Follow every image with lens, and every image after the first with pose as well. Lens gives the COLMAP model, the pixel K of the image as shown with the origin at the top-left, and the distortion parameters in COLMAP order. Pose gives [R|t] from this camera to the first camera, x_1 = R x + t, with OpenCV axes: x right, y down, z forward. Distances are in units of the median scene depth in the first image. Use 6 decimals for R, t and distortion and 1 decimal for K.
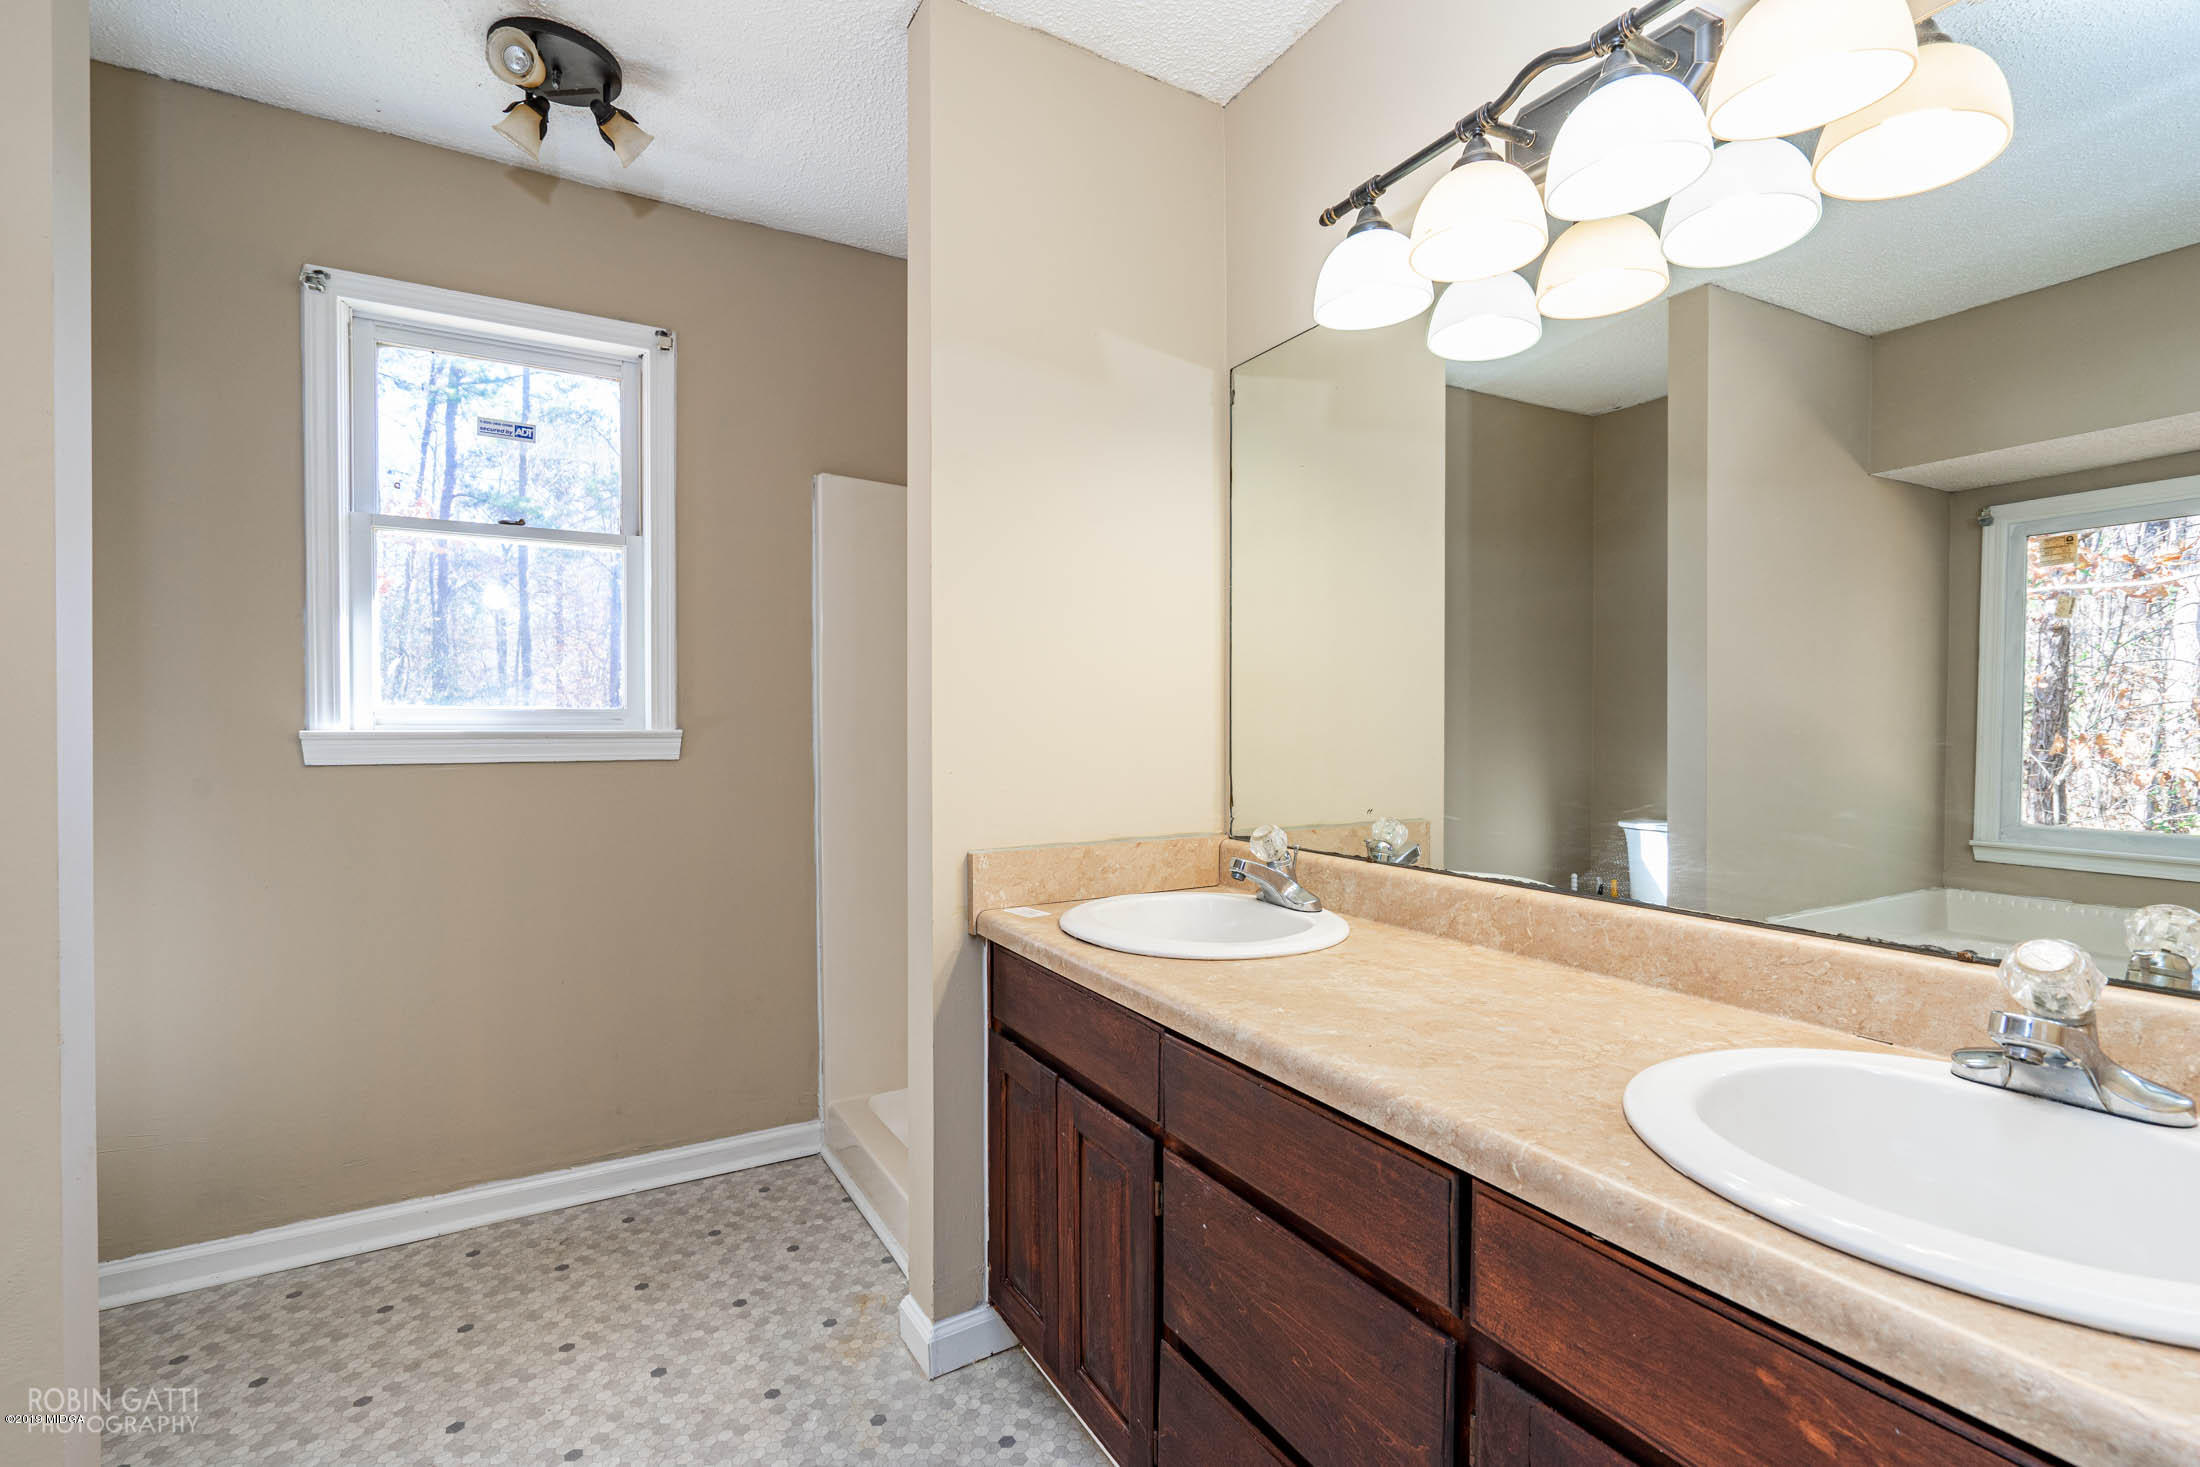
lens RADIAL K [[989.4, 0, 1097.4], [0, 989.4, 737.5], [0, 0, 1]] dist [-0.004022, 0.000786]
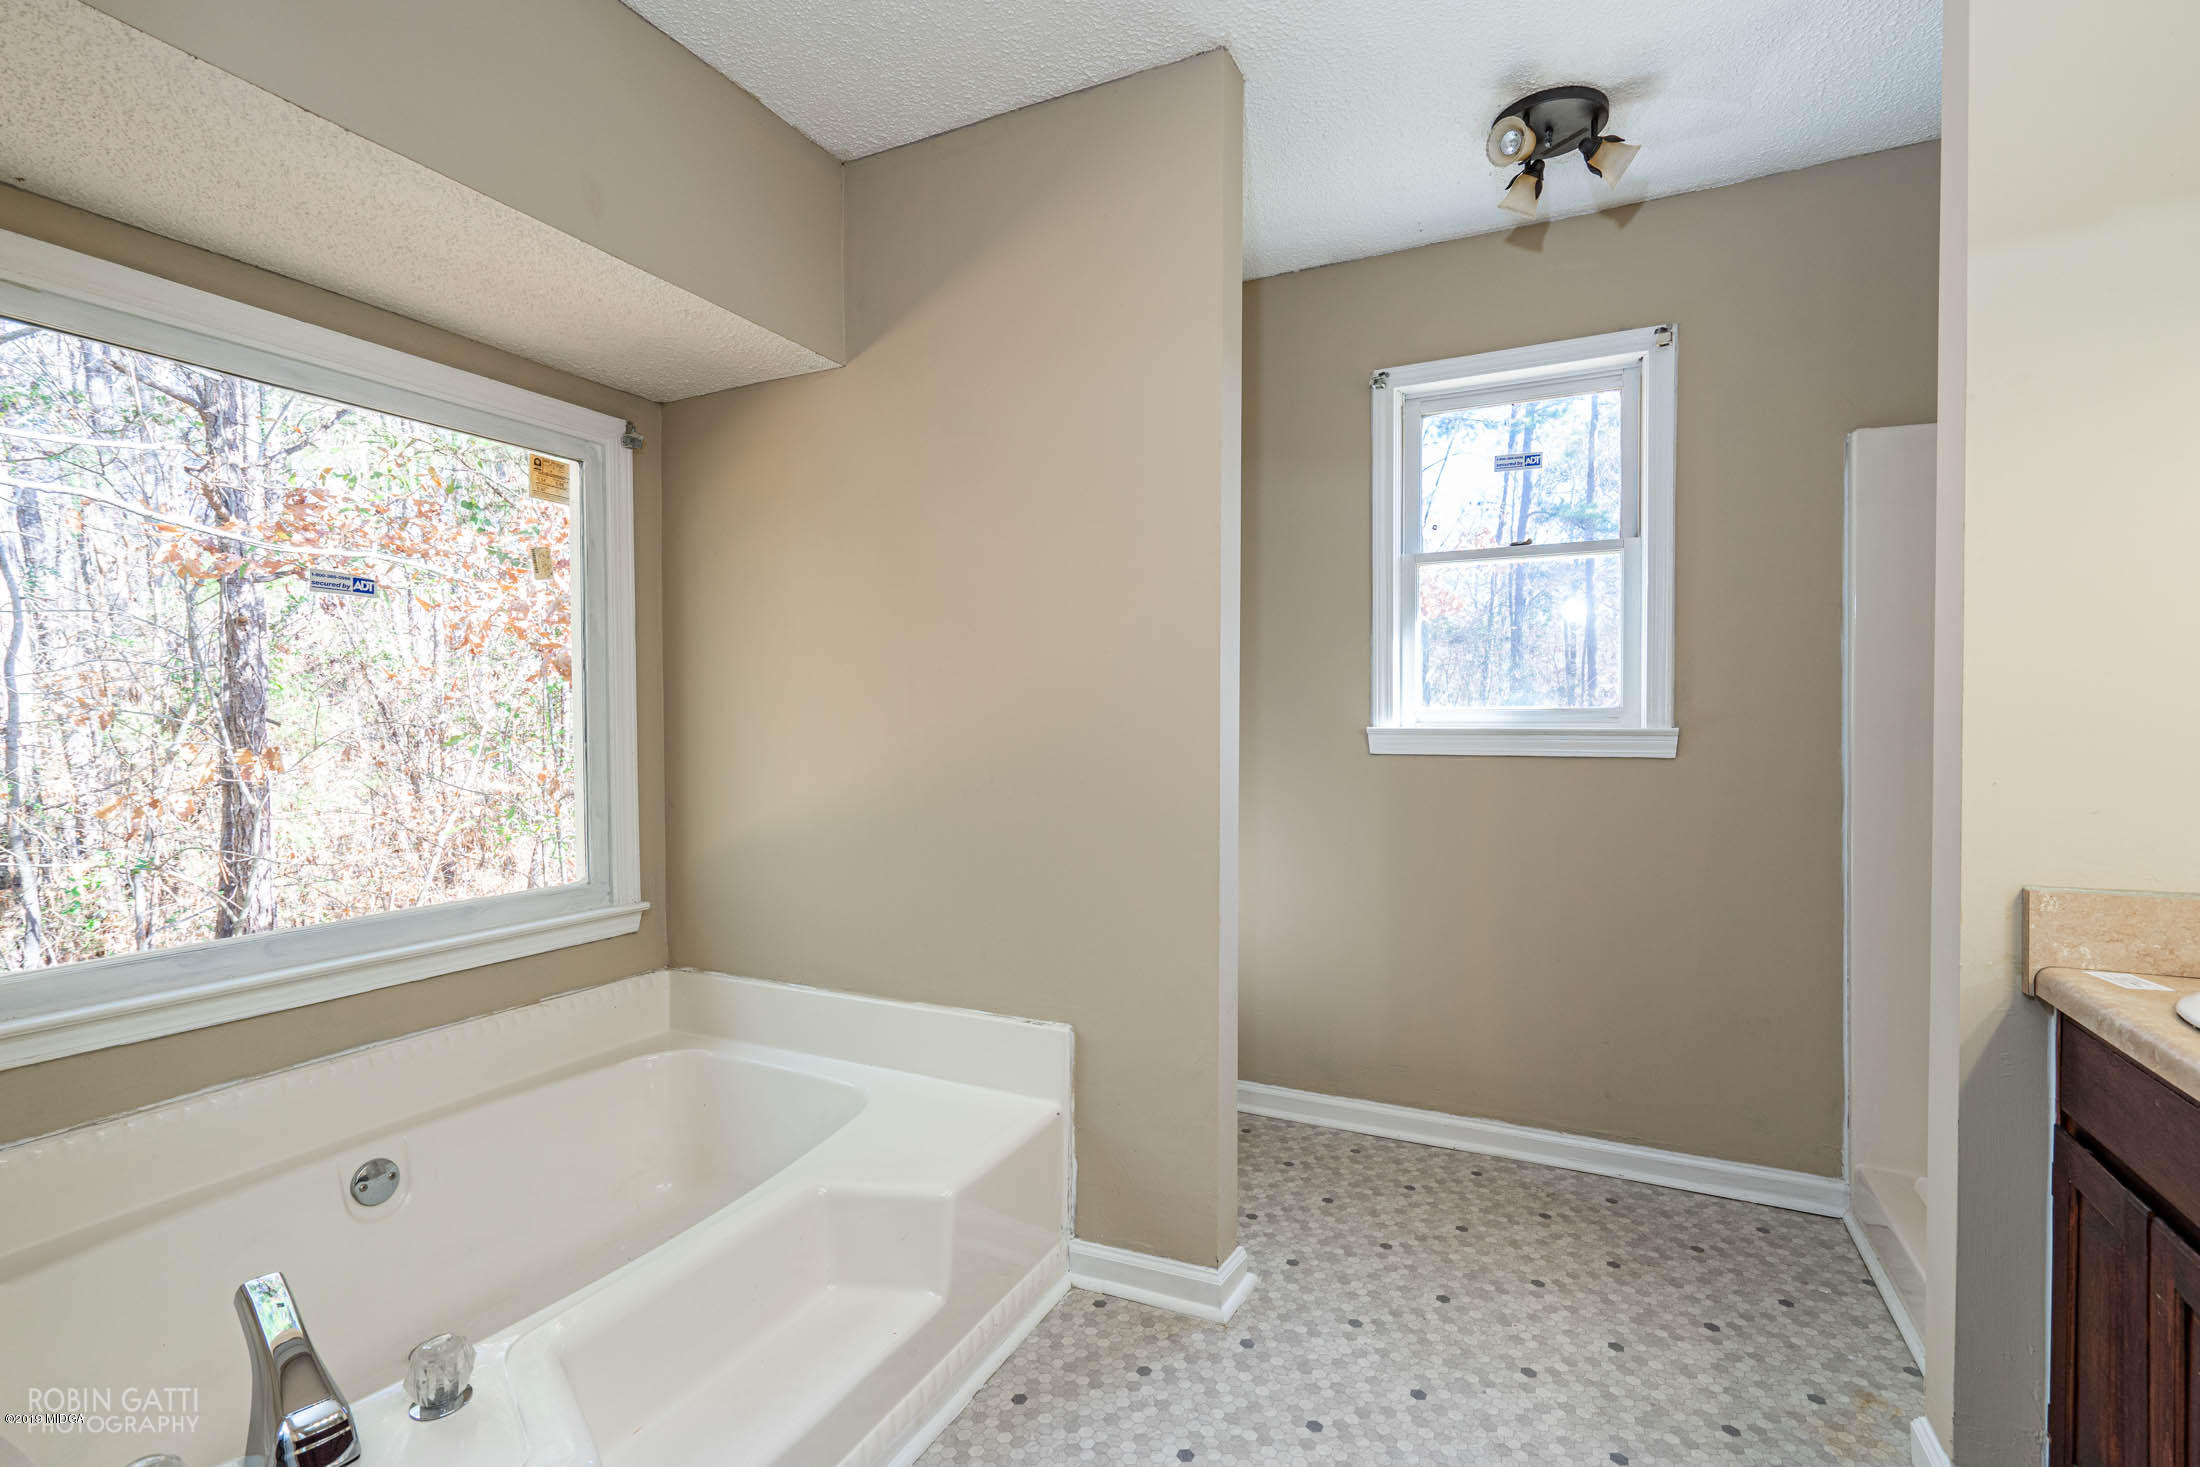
lens RADIAL K [[989.4, 0, 1097.4], [0, 989.4, 737.5], [0, 0, 1]] dist [-0.004022, 0.000786]
pose [[0.546722, 0.012267, -0.837225, 0.102591], [-0.010925, 0.999912, 0.007517, 0.000928], [0.837243, 0.005037, 0.546808, -0.023100]]
